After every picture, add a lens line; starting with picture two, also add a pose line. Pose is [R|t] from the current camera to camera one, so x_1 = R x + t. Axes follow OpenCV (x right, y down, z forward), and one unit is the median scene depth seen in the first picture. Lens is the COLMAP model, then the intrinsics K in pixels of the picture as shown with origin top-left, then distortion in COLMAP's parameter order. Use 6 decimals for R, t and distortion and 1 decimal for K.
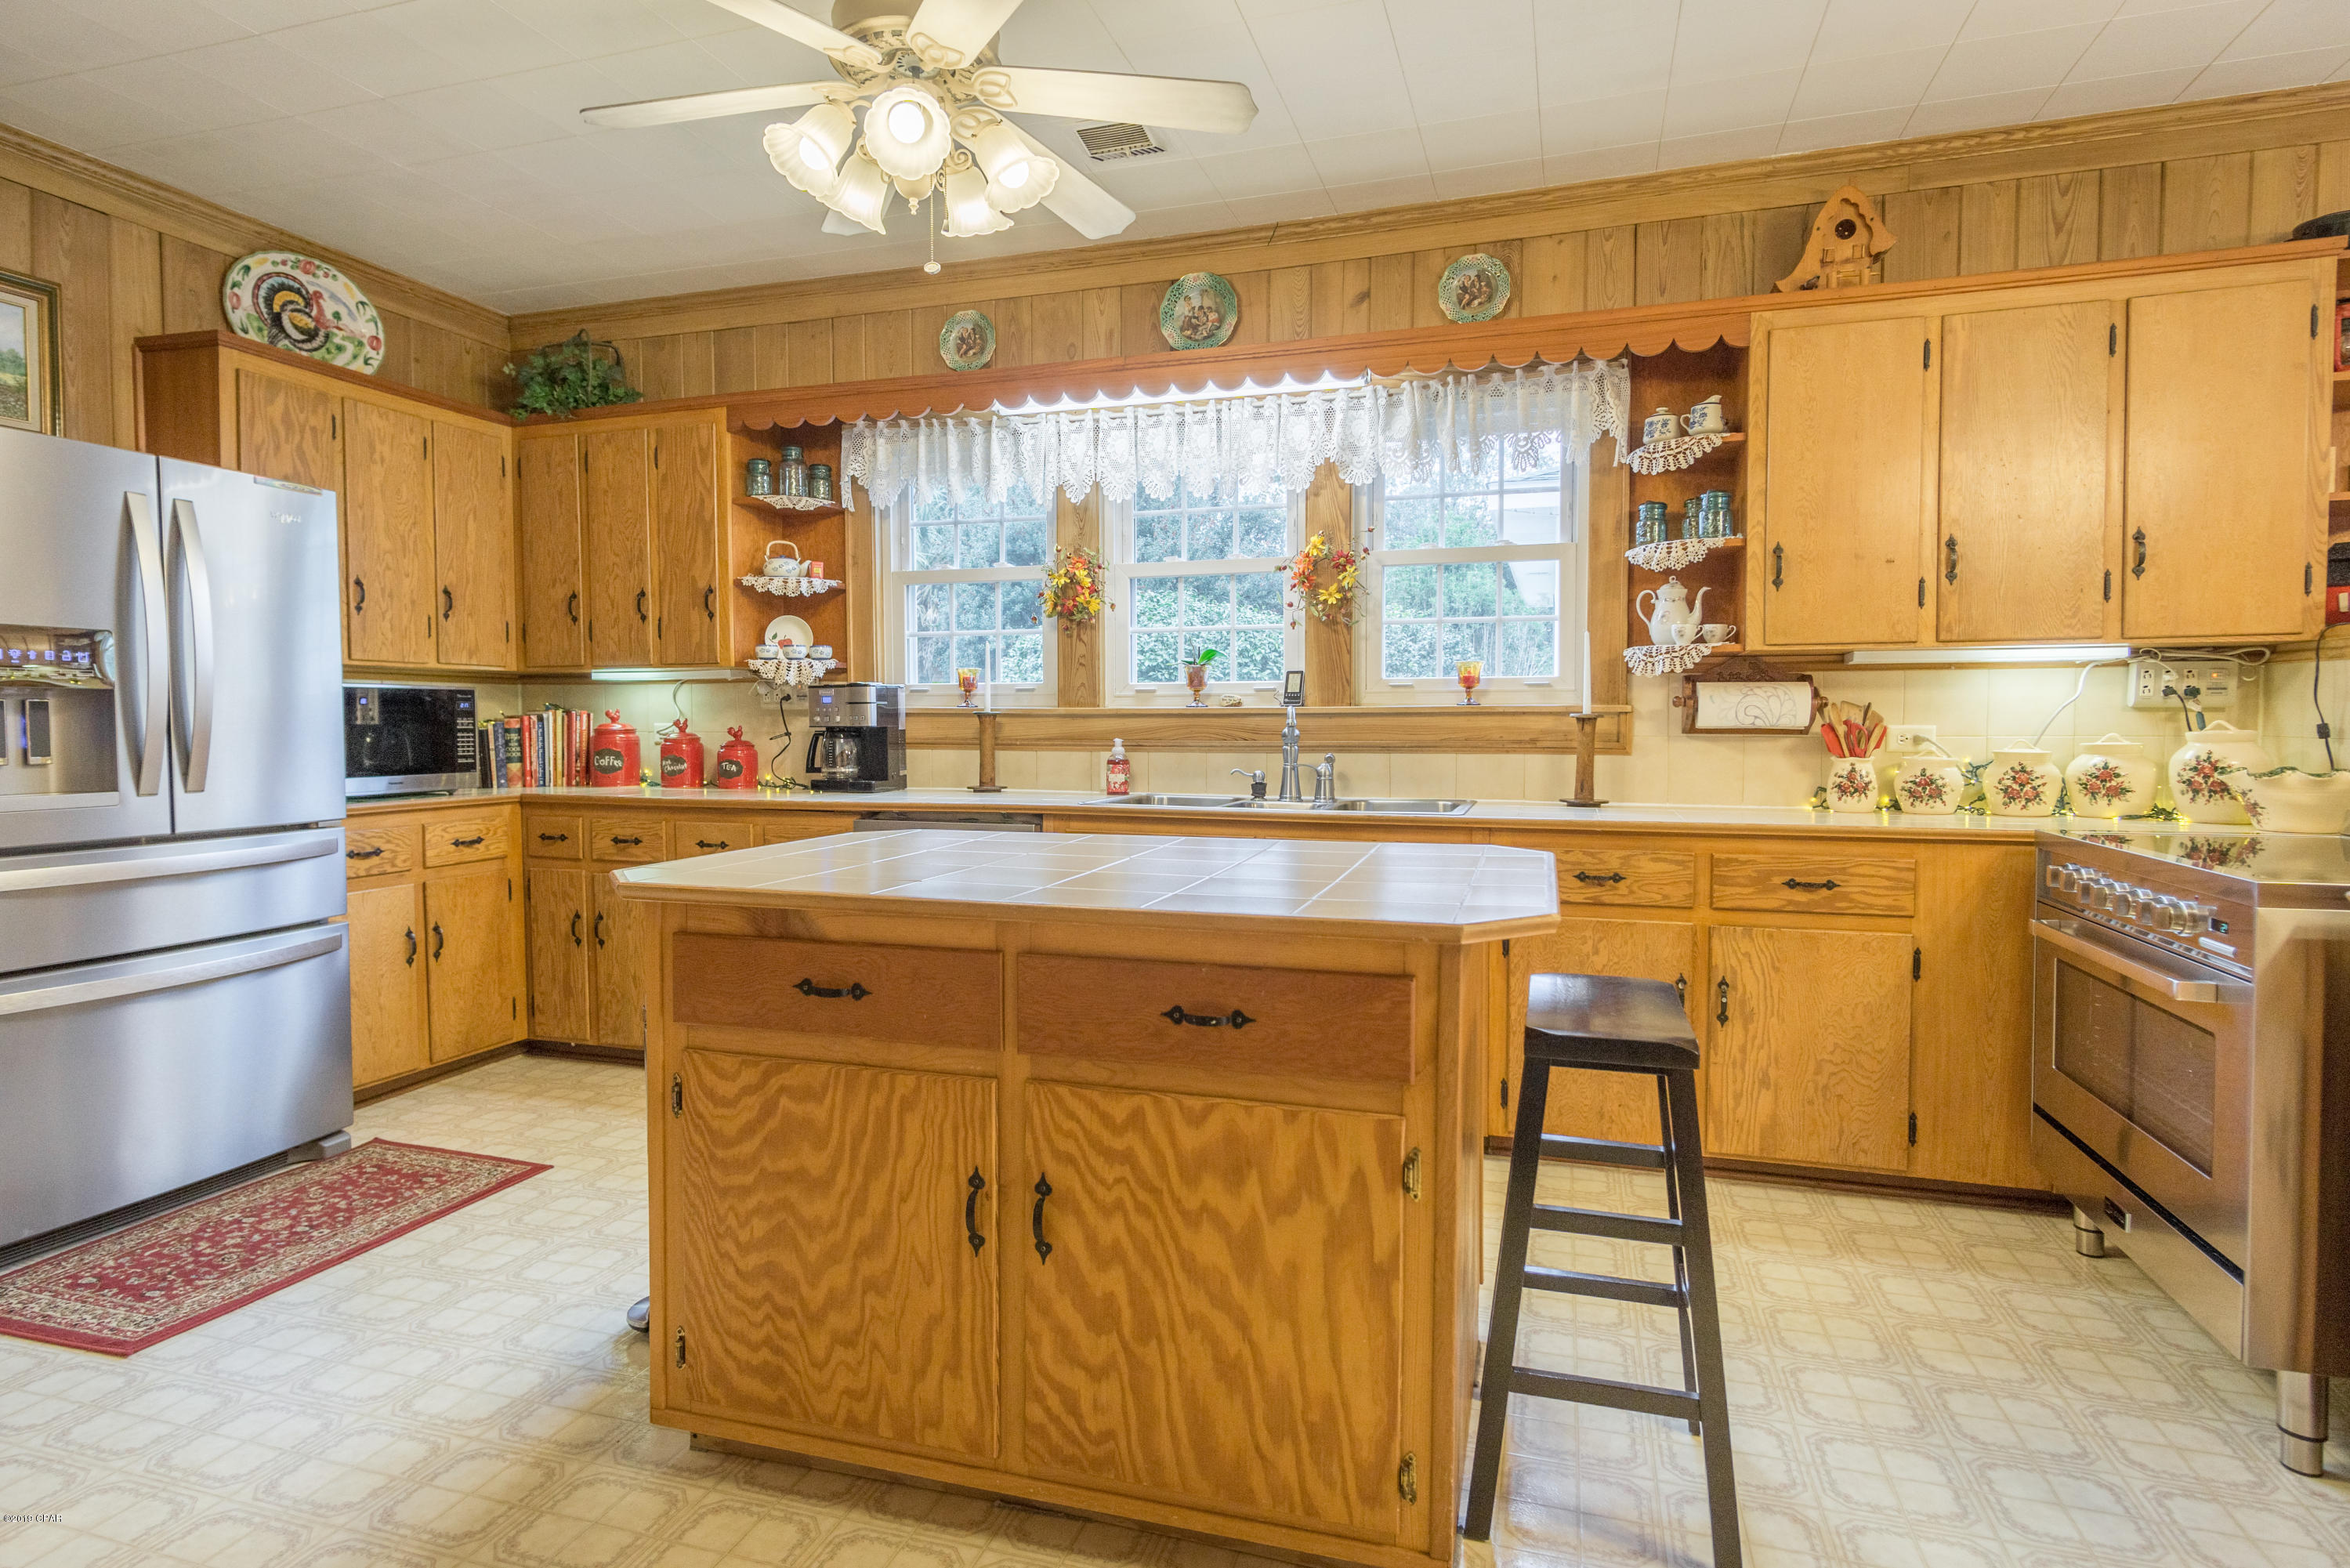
lens RADIAL K [[1231.4, 0, 1185.6], [0, 1231.4, 776.6], [0, 0, 1]] dist [0.001620, 0.003186]
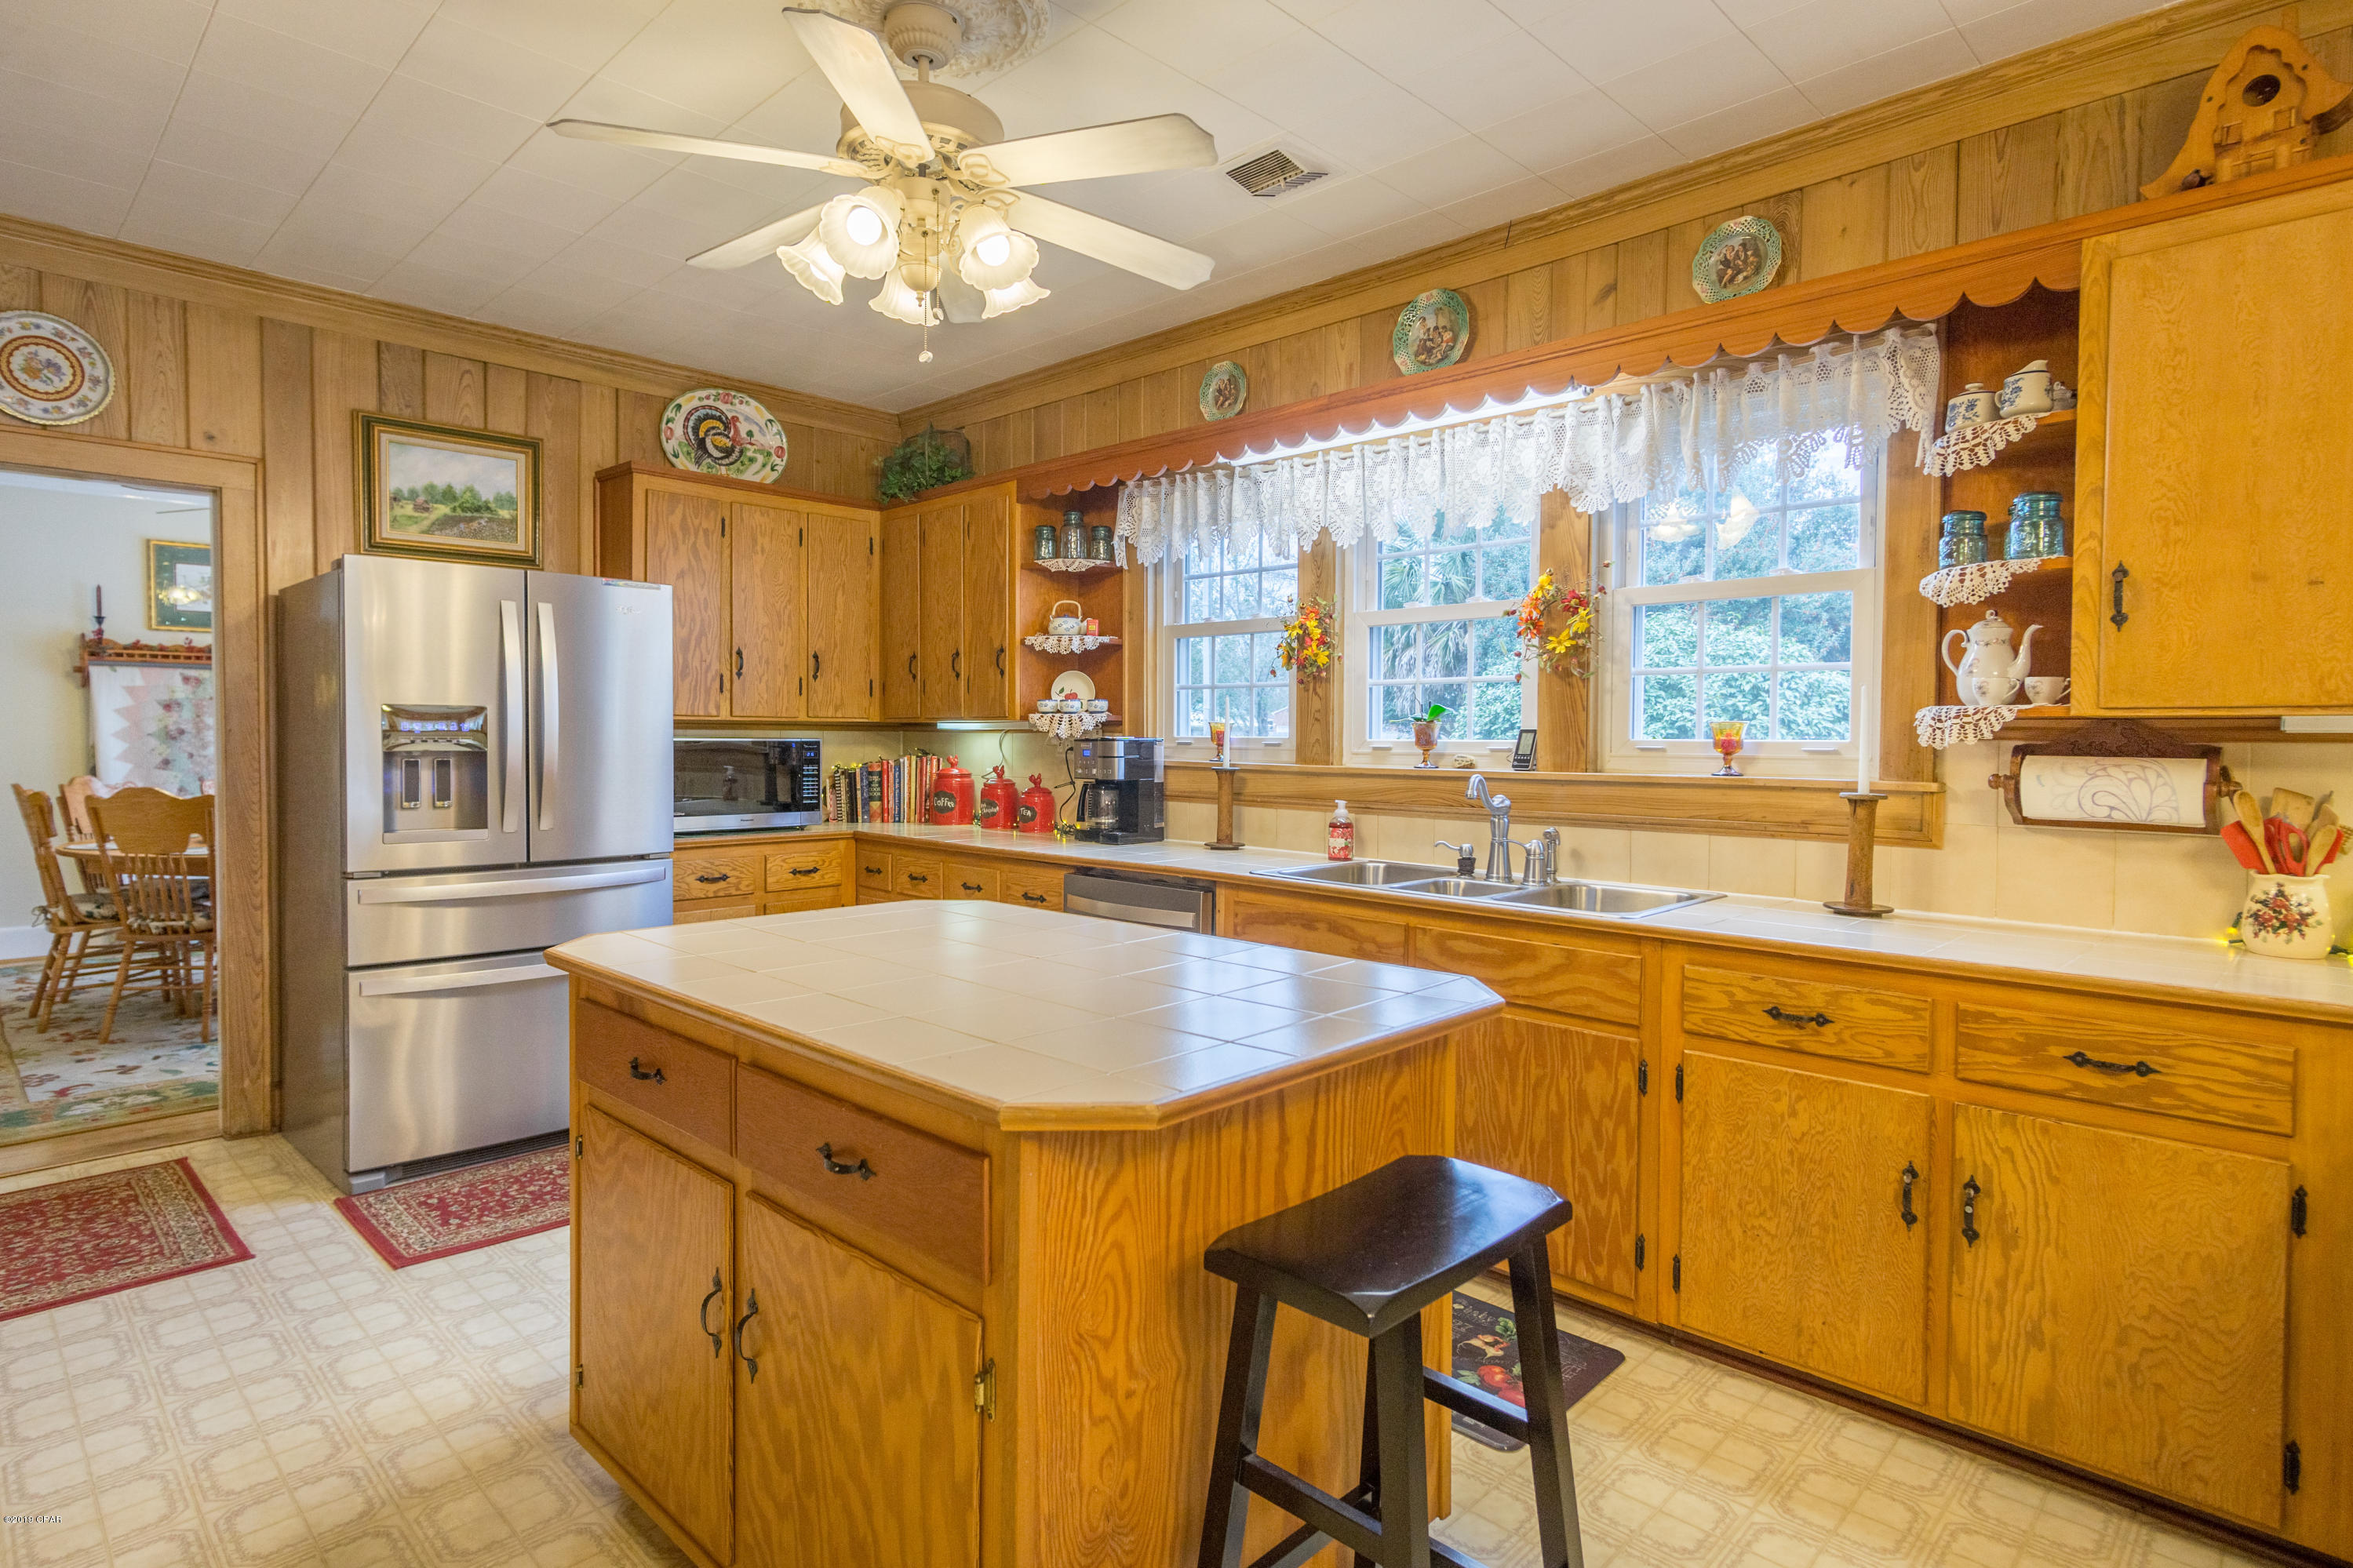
lens RADIAL K [[1232.8, 0, 1178.9], [0, 1232.8, 777.1], [0, 0, 1]] dist [0.001620, 0.003186]
pose [[0.891723, 0.023432, -0.451975, 0.287673], [-0.030585, 0.999496, -0.008526, -0.040838], [0.451547, 0.021426, 0.891990, 0.123872]]
